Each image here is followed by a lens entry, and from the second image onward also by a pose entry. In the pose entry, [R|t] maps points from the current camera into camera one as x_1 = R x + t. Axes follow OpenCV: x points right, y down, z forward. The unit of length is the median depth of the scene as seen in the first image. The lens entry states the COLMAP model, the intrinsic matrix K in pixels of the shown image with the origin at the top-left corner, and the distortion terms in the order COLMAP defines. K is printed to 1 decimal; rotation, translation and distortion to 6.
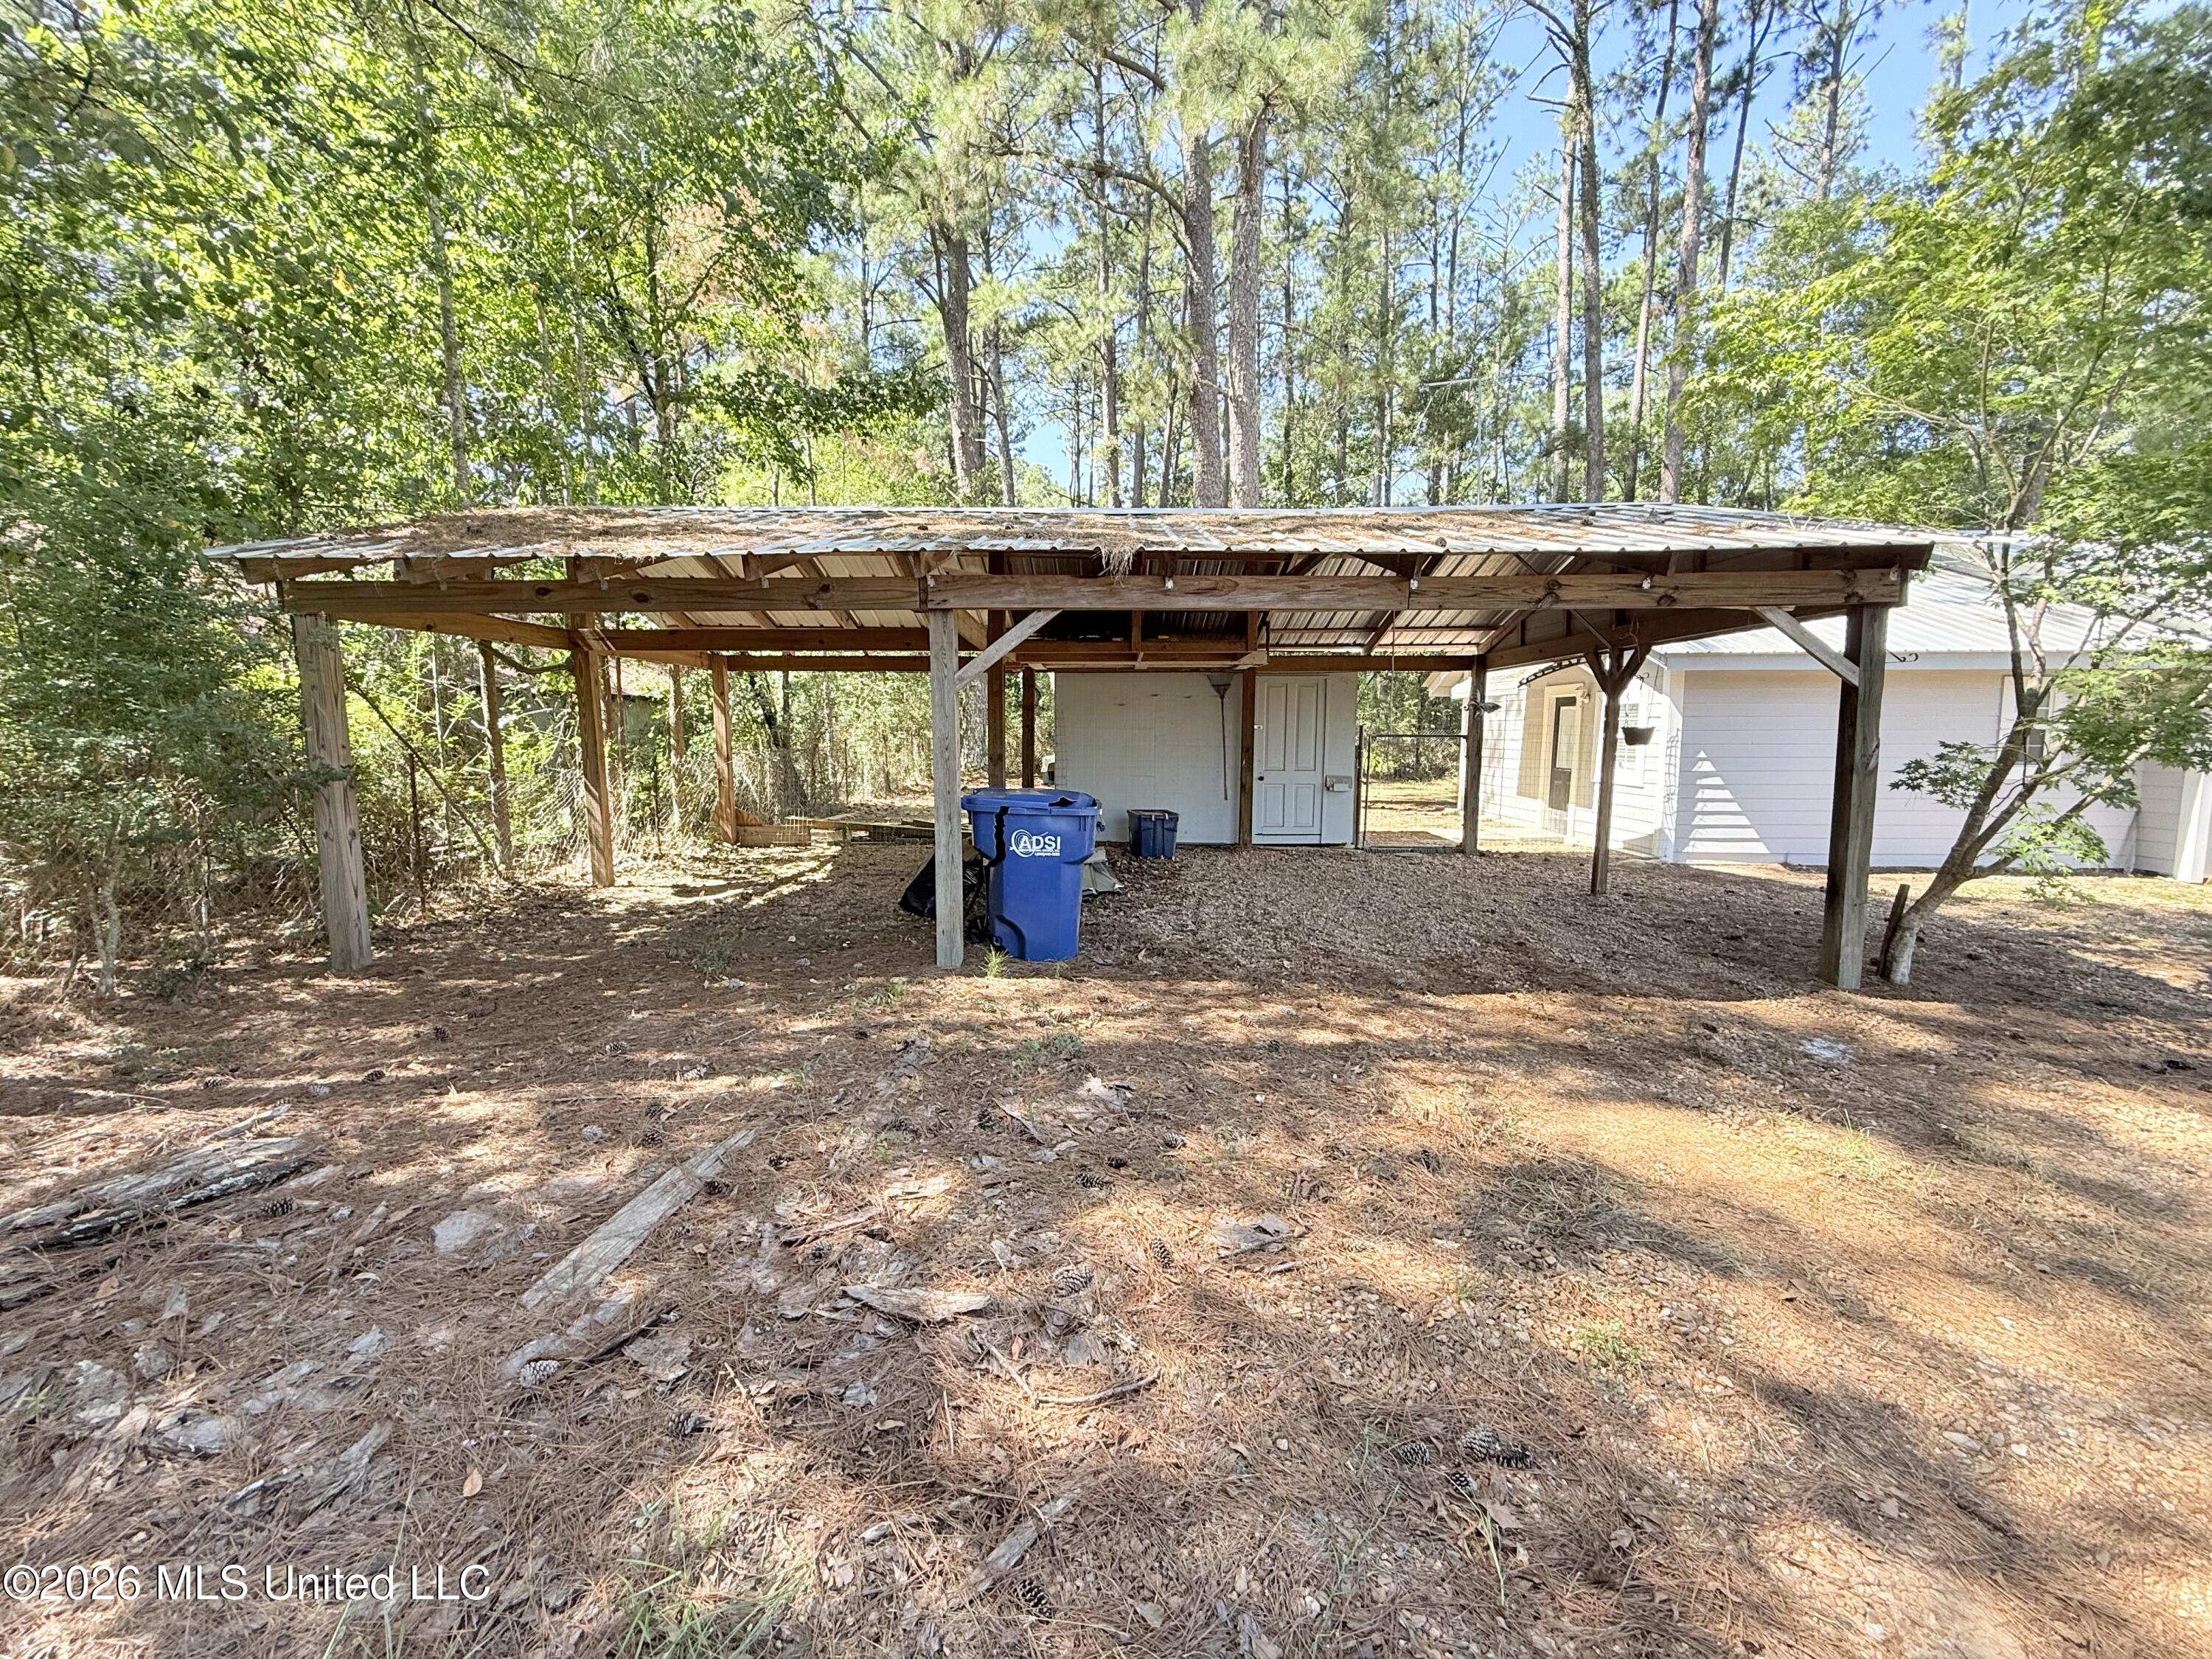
lens RADIAL K [[874.4, 0, 1109.9], [0, 874.4, 814.9], [0, 0, 1]] dist [0.003891, -0.000100]
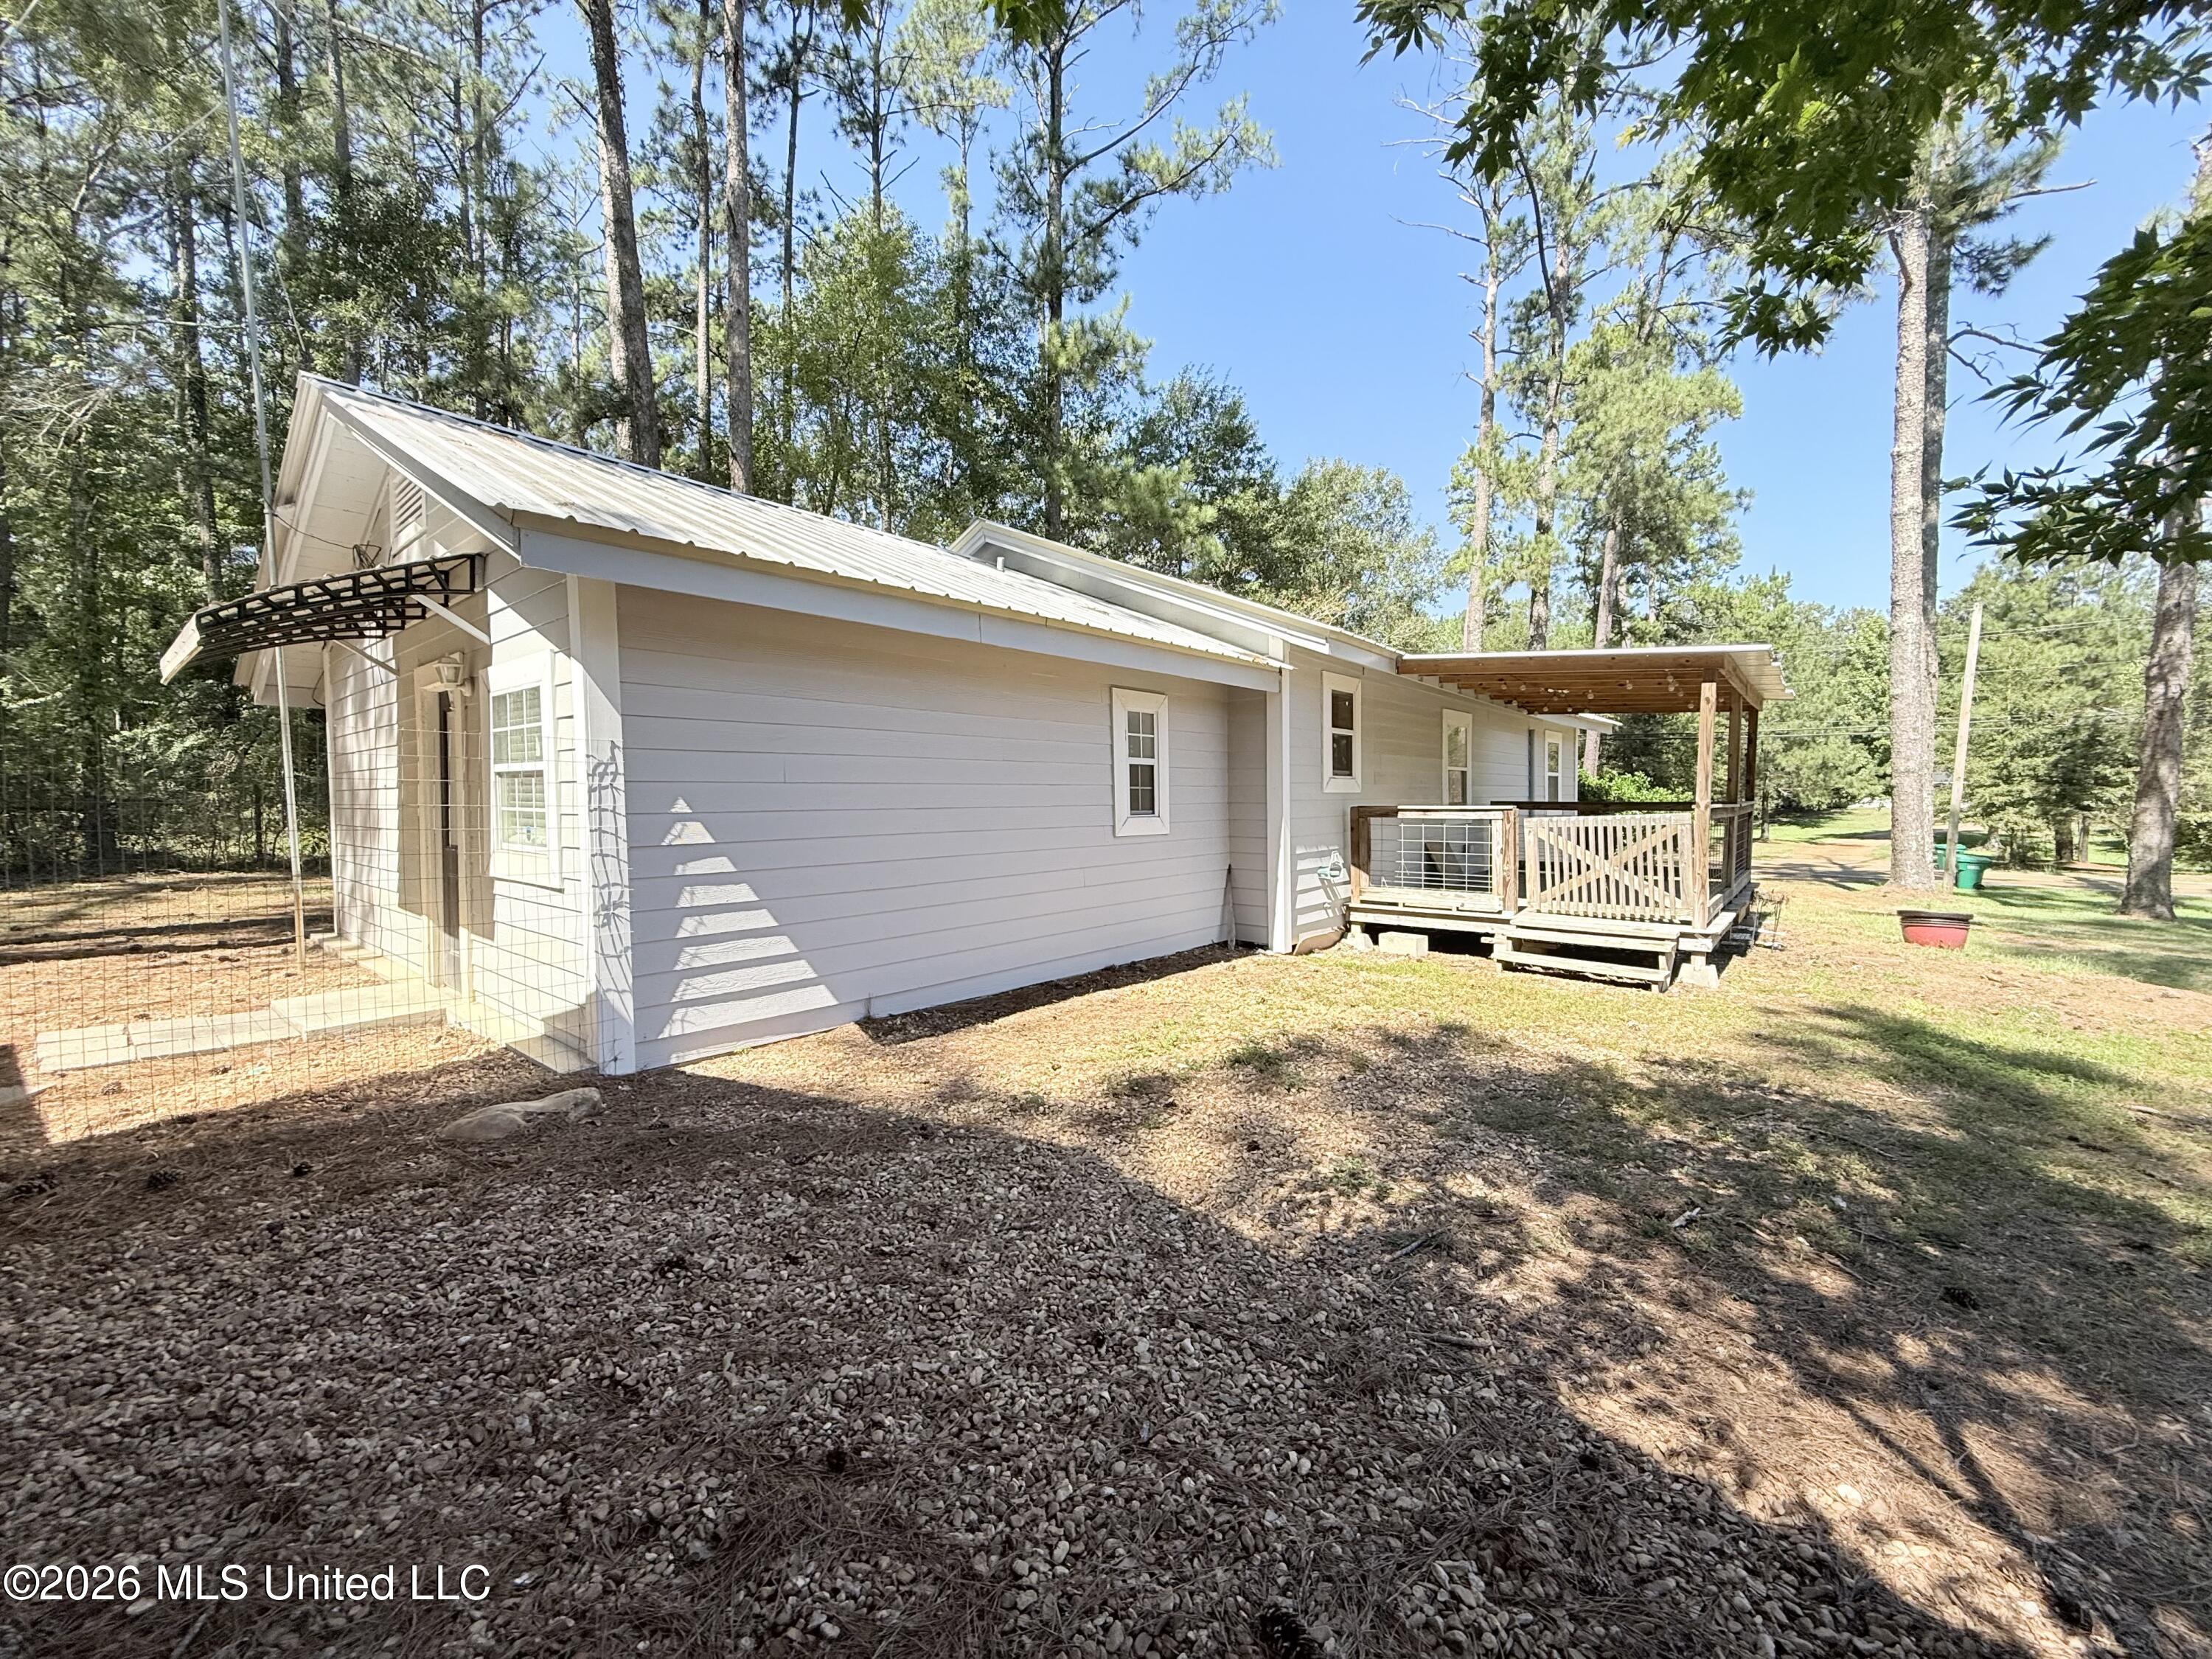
lens RADIAL K [[874.4, 0, 1106.1], [0, 874.4, 826.9], [0, 0, 1]] dist [0.003891, -0.000100]
pose [[0.629226, -0.026937, 0.776756, 0.468892], [0.083020, 0.996011, -0.032711, -0.027182], [-0.772776, 0.085069, 0.628952, 0.566132]]
